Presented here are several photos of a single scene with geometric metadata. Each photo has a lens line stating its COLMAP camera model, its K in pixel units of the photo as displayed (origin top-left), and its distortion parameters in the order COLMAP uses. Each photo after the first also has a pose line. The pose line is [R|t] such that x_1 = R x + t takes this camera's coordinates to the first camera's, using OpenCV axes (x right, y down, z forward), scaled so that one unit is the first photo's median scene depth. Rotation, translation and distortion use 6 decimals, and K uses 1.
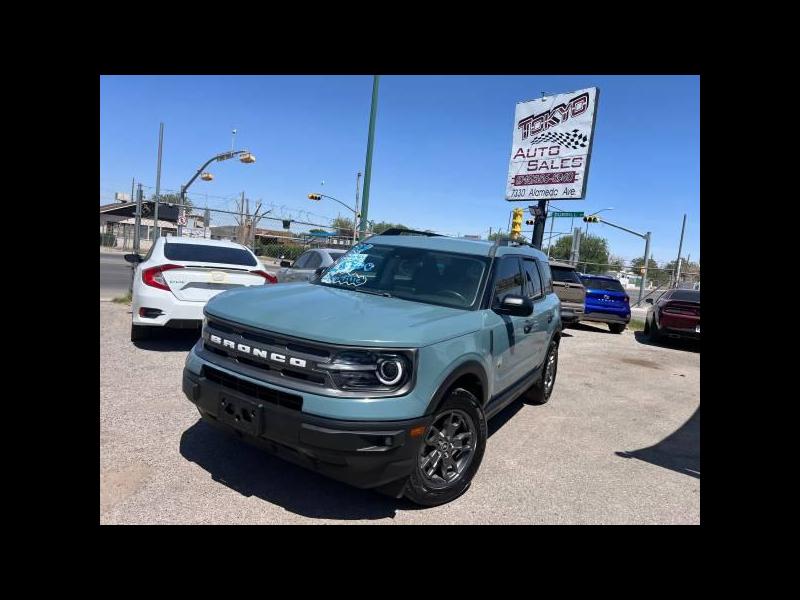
lens RADIAL K [[468.5, 0, 400.0], [0, 468.5, 300.0], [0, 0, 1]] dist [0.031412, -0.000226]
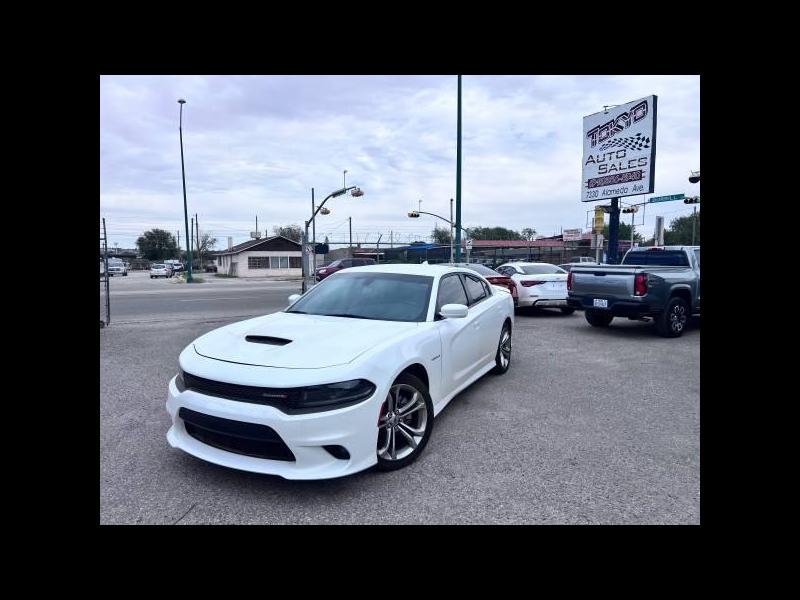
lens RADIAL K [[478.3, 0, 400.0], [0, 478.3, 300.0], [0, 0, 1]] dist [0.048544, -0.003579]
pose [[0.972662, -0.090595, -0.213825, 0.026102], [0.087032, 0.995865, -0.026036, 0.018629], [0.215299, 0.006715, 0.976525, -0.257012]]
